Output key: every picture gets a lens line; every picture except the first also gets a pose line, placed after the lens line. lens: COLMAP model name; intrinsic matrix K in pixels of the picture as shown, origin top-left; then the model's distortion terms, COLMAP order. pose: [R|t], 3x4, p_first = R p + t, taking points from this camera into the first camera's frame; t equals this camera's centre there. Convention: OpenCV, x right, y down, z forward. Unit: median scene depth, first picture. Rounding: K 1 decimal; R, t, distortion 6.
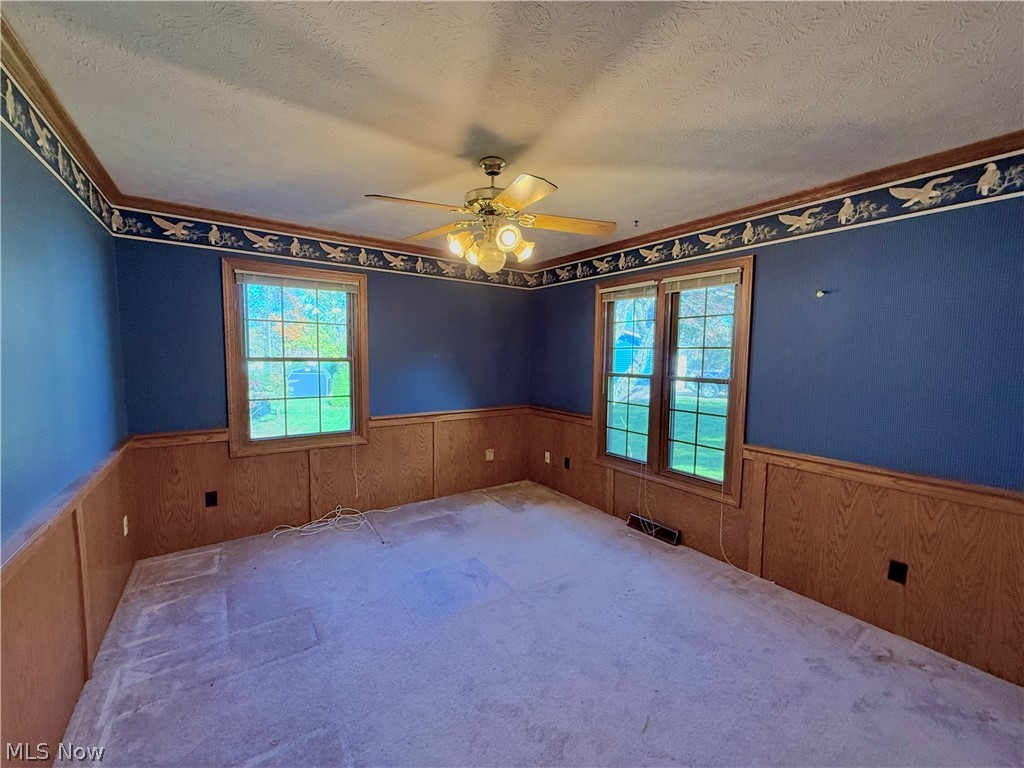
lens RADIAL K [[408.5, 0, 511.0], [0, 408.5, 383.3], [0, 0, 1]] dist [-0.000325, 0.000848]
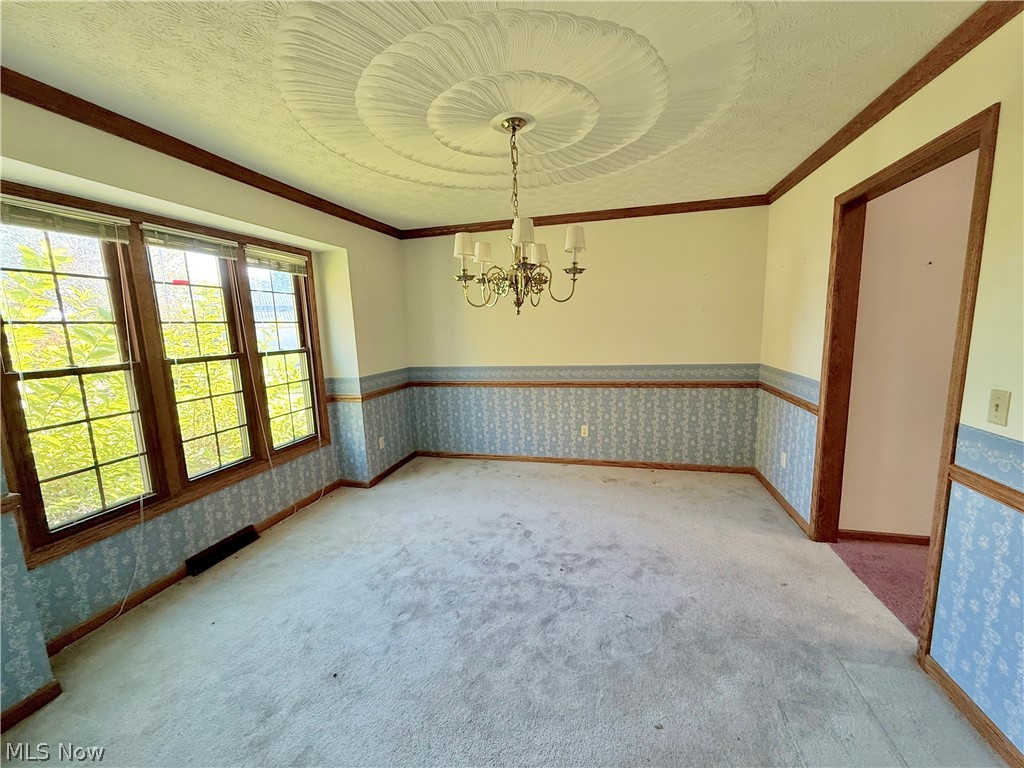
lens RADIAL K [[408.5, 0, 513.6], [0, 408.5, 385.9], [0, 0, 1]] dist [-0.000325, 0.000848]
pose [[-0.645636, -0.104961, 0.756397, -0.573446], [0.081383, 0.975411, 0.204818, -0.071058], [-0.759296, 0.193796, -0.621219, 0.987508]]
